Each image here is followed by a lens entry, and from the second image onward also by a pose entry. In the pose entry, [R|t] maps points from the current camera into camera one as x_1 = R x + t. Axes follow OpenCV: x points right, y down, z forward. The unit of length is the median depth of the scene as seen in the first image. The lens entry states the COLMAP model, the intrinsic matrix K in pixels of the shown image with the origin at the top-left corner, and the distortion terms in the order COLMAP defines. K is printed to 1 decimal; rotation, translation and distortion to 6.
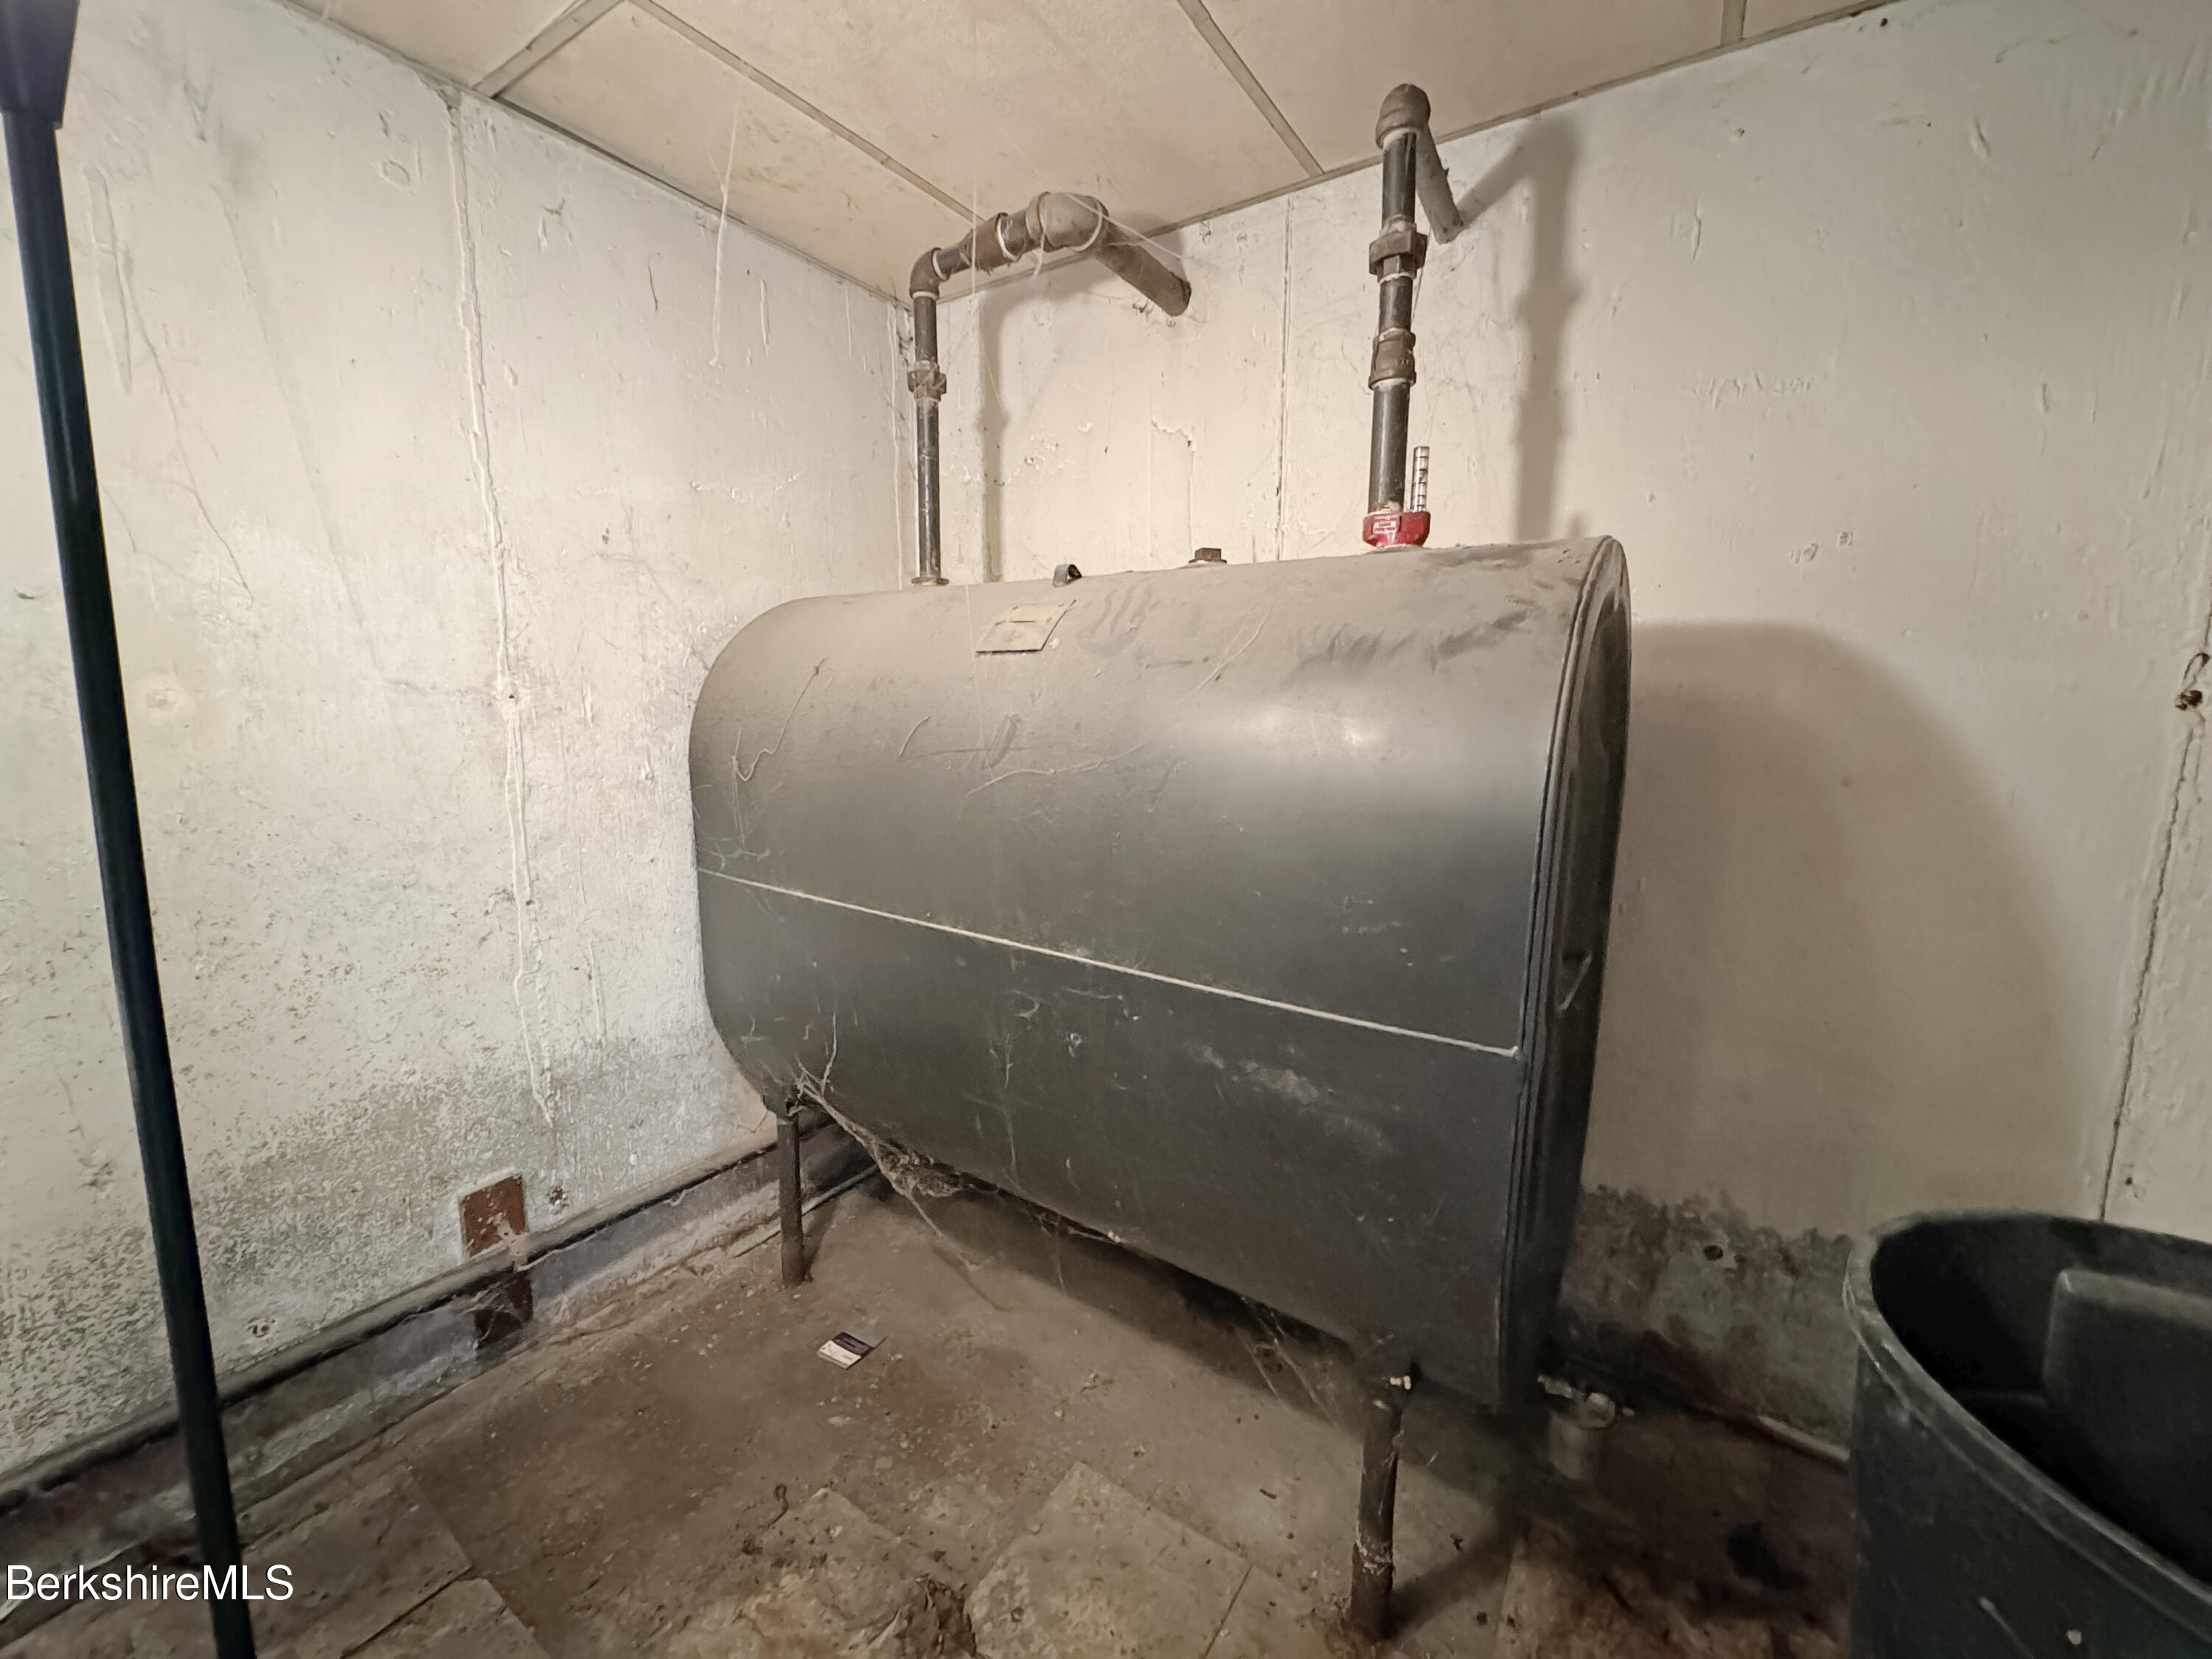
lens RADIAL K [[1001.1, 0, 1098.5], [0, 1001.1, 831.3], [0, 0, 1]] dist [-0.003864, 0.000301]
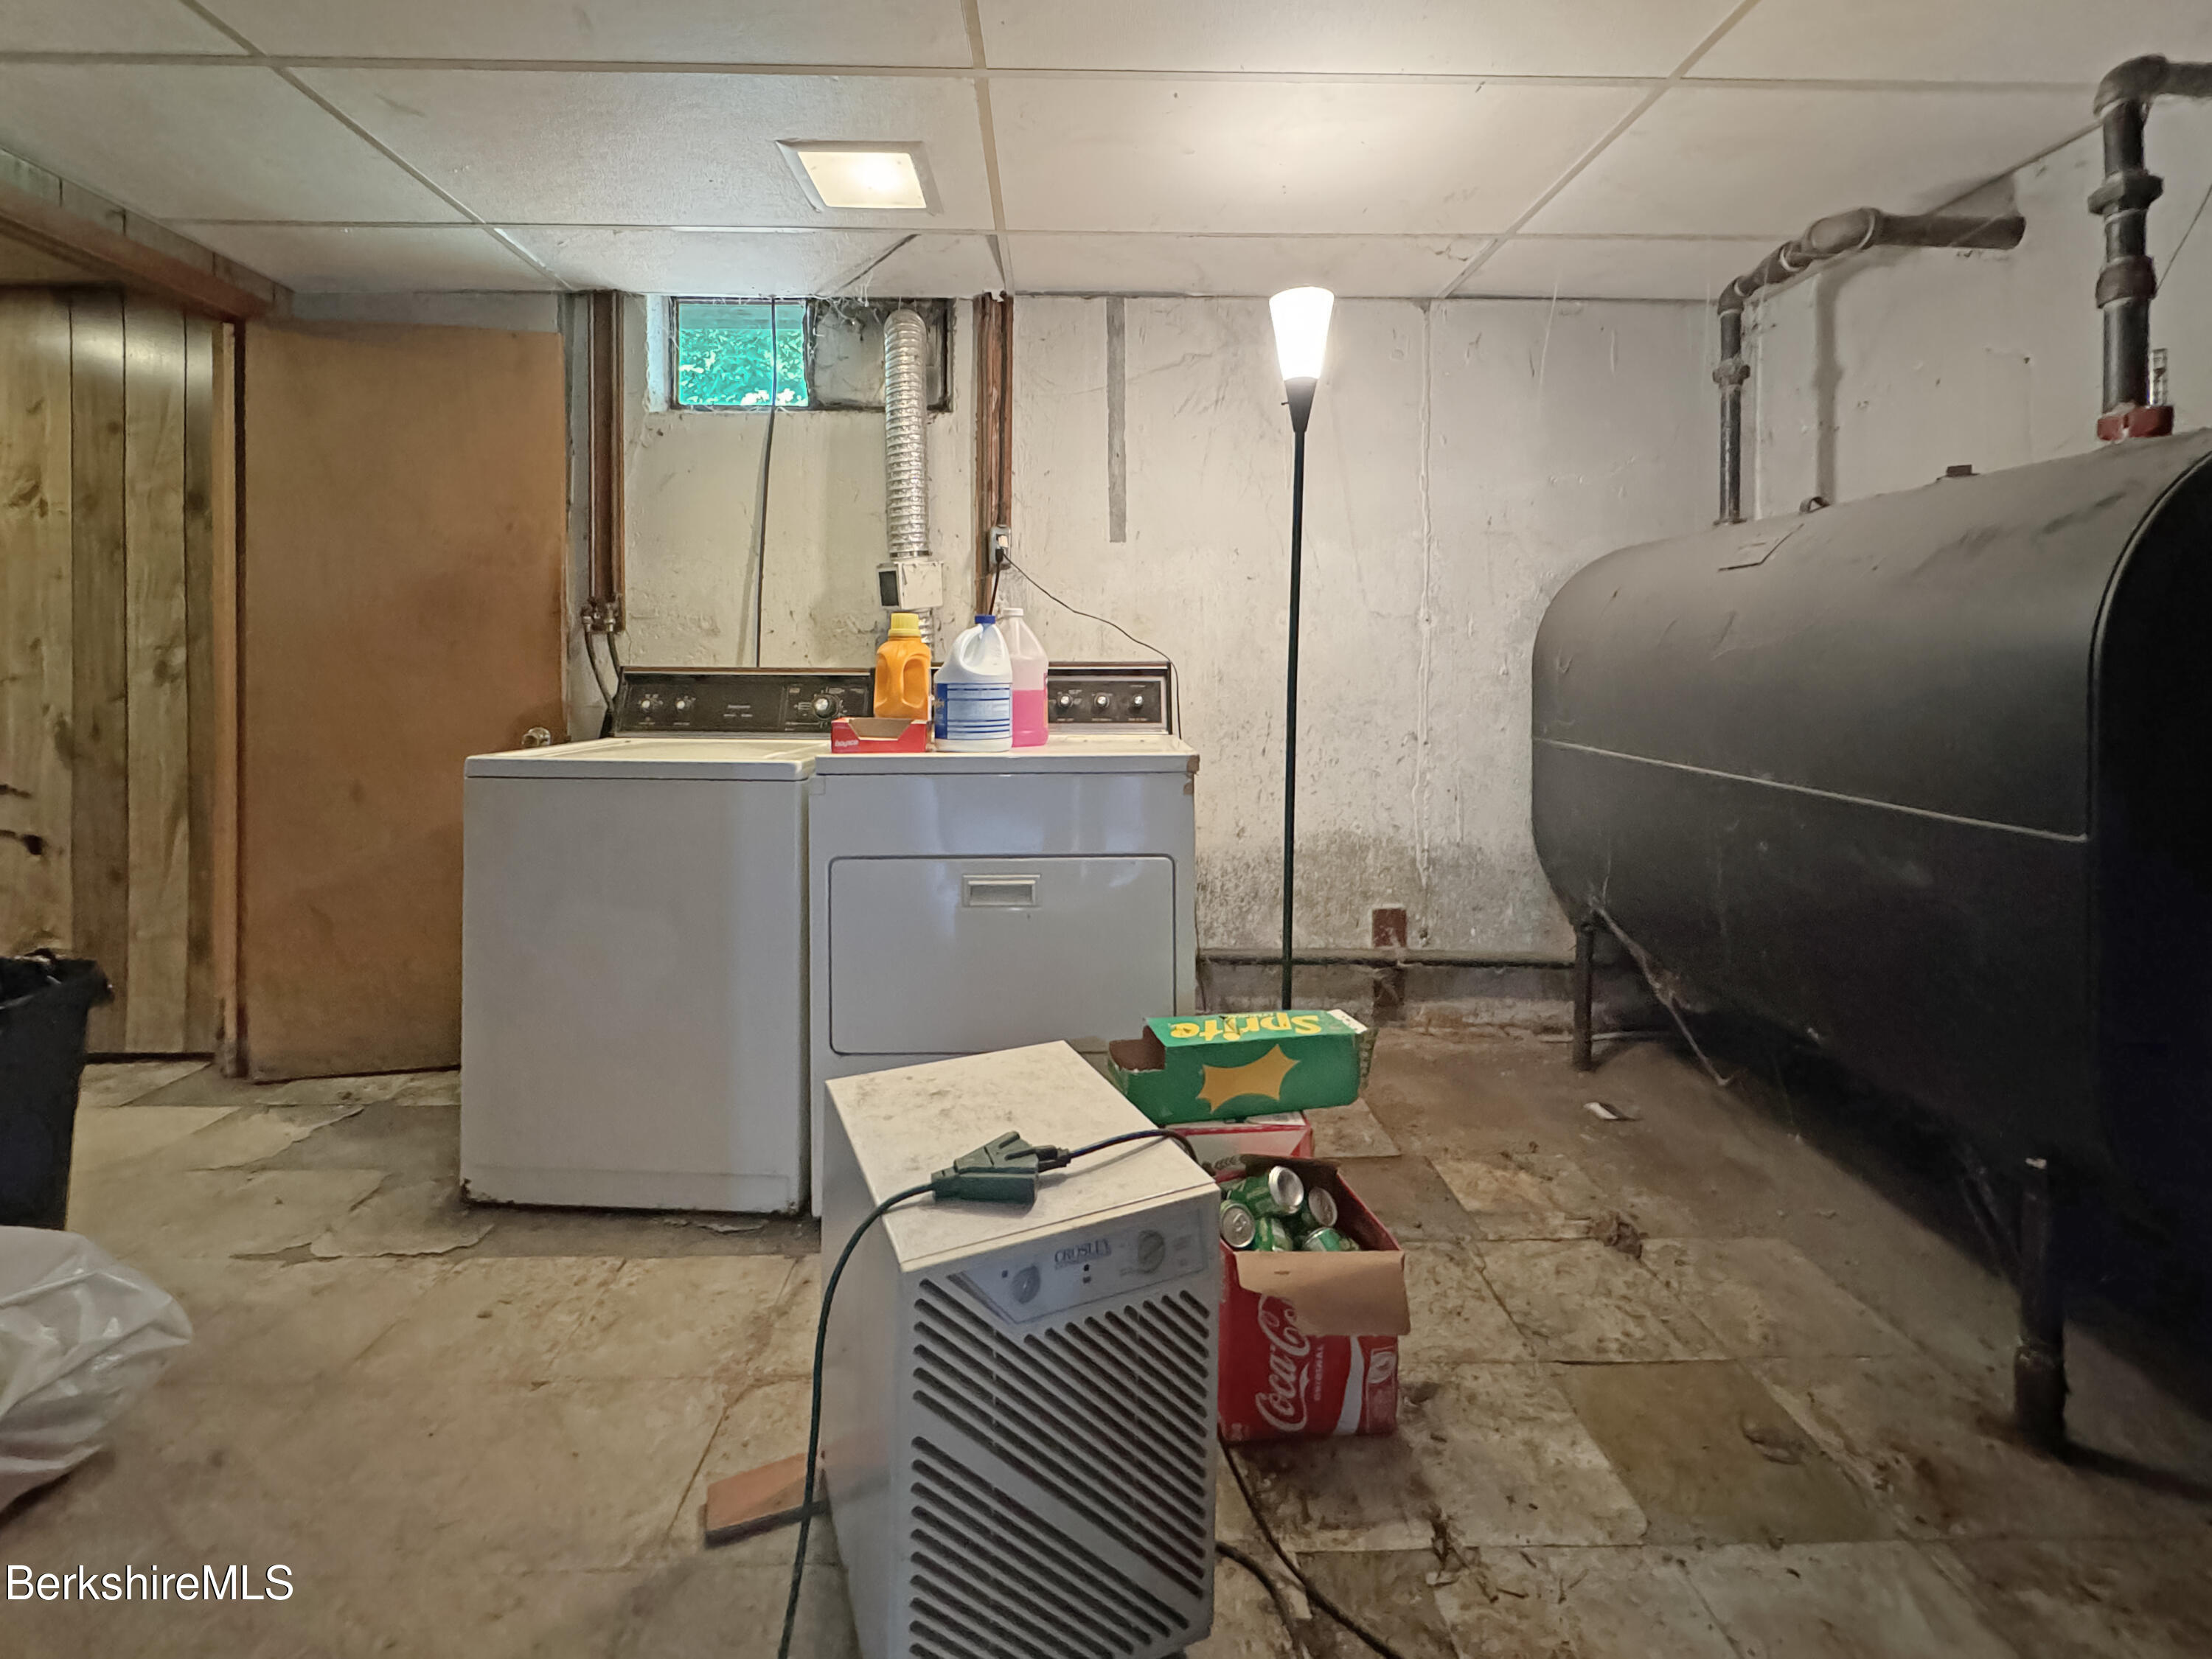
lens RADIAL K [[1001.1, 0, 1098.5], [0, 1001.1, 831.3], [0, 0, 1]] dist [-0.003864, 0.000301]
pose [[0.641308, 0.104263, -0.760167, 0.365277], [-0.086020, 0.994249, 0.063799, 0.149393], [0.762447, 0.024474, 0.646588, -0.498539]]
